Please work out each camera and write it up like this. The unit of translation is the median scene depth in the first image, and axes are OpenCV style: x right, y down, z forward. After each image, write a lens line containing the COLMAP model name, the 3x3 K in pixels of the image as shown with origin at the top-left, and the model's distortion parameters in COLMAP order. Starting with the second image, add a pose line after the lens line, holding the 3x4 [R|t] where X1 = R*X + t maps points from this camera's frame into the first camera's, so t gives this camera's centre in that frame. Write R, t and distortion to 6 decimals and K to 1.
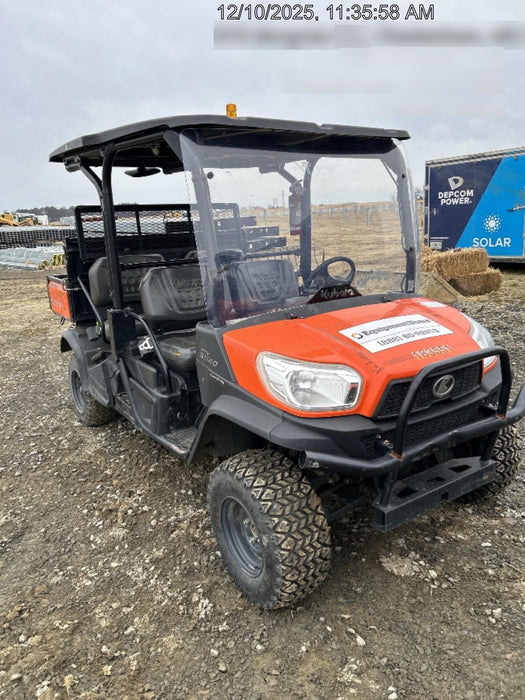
lens RADIAL K [[527.5, 0, 261.8], [0, 527.5, 345.5], [0, 0, 1]] dist [0.013657, -0.002347]
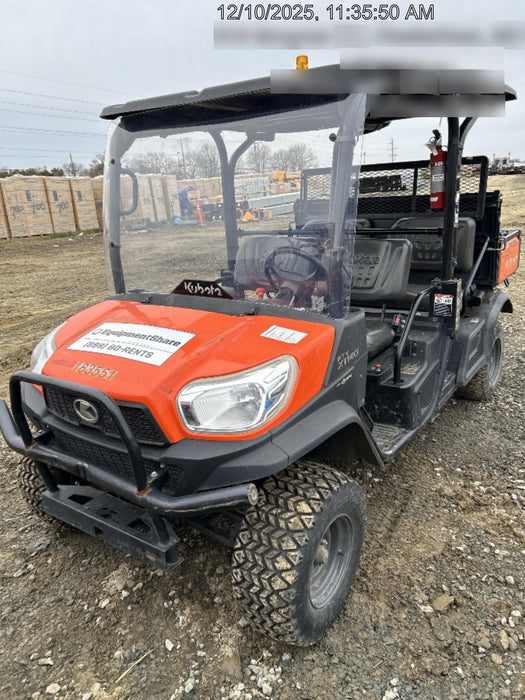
lens RADIAL K [[537.0, 0, 262.5], [0, 537.0, 350.0], [0, 0, 1]] dist [0.010118, -0.000462]
pose [[0.367868, 0.290731, -0.883260, 1.100552], [-0.177547, 0.954352, 0.240185, -0.259603], [0.912771, 0.068464, 0.402694, 0.821869]]
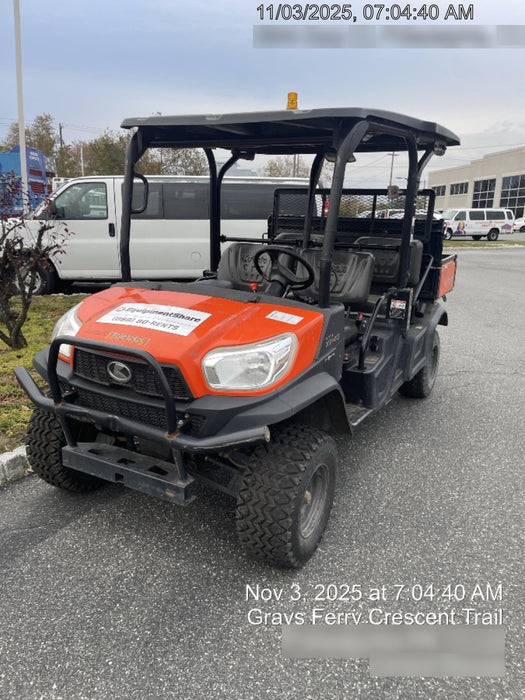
lens RADIAL K [[539.1, 0, 269.1], [0, 539.1, 351.8], [0, 0, 1]] dist [0.031509, -0.000084]
pose [[0.472311, 0.286010, -0.833739, 1.242837], [-0.249936, 0.950525, 0.184485, -0.211367], [0.845254, 0.121247, 0.520427, 0.628990]]
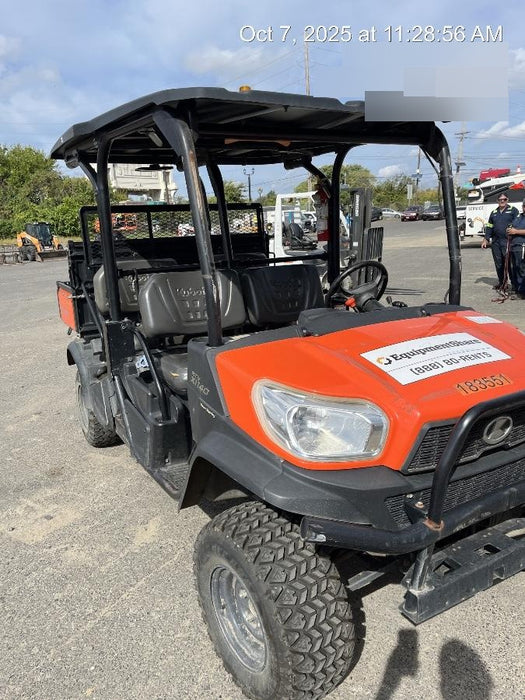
lens RADIAL K [[539.1, 0, 255.9], [0, 539.1, 339.7], [0, 0, 1]] dist [-0.002882, -0.000766]
pose [[0.996309, 0.012464, -0.084932, 0.055742], [-0.014636, 0.999580, -0.024996, -0.025082], [0.084585, 0.026147, 0.996073, 0.177946]]
